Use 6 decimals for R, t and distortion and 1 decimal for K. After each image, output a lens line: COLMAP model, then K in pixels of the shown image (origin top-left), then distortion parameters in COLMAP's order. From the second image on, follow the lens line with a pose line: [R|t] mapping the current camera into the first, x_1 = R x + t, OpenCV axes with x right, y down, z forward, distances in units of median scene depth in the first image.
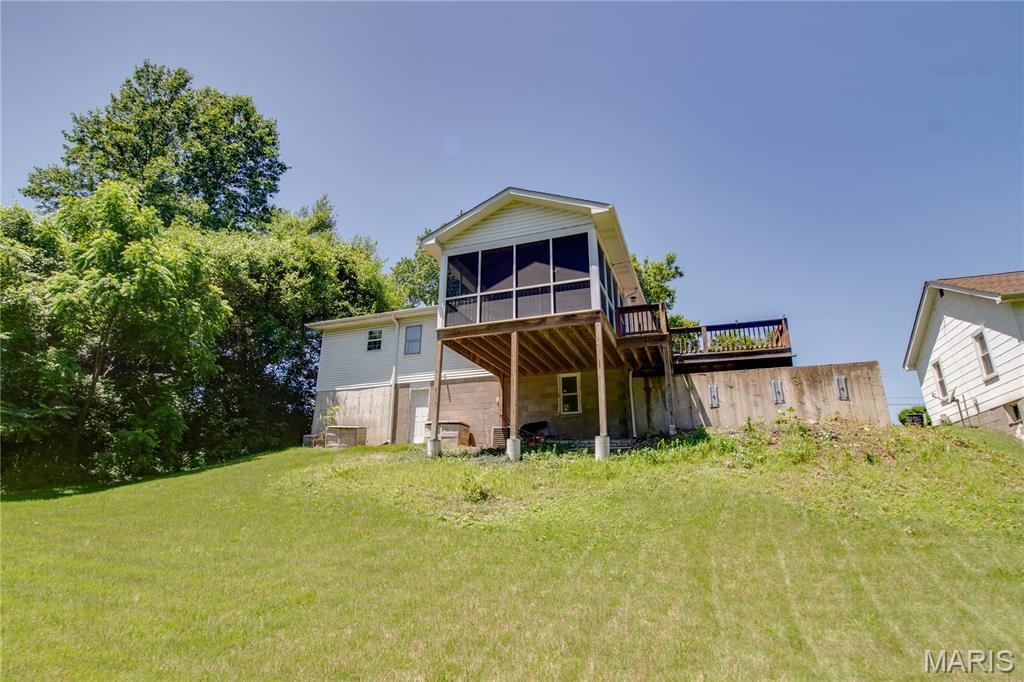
lens RADIAL K [[494.9, 0, 510.5], [0, 494.9, 341.2], [0, 0, 1]] dist [-0.002407, -0.001896]
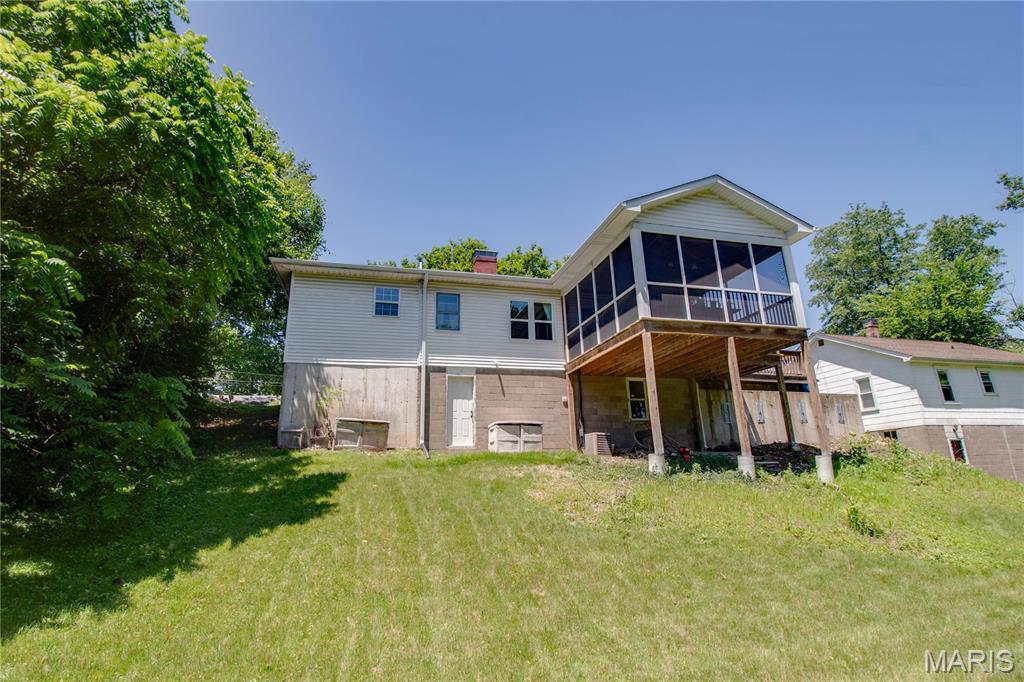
lens RADIAL K [[494.9, 0, 506.2], [0, 494.9, 339.8], [0, 0, 1]] dist [-0.002407, -0.001896]
pose [[0.828720, 0.134232, 0.543328, -0.653716], [-0.148641, 0.988735, -0.017555, 0.050480], [-0.539564, -0.066212, 0.839337, 0.364572]]
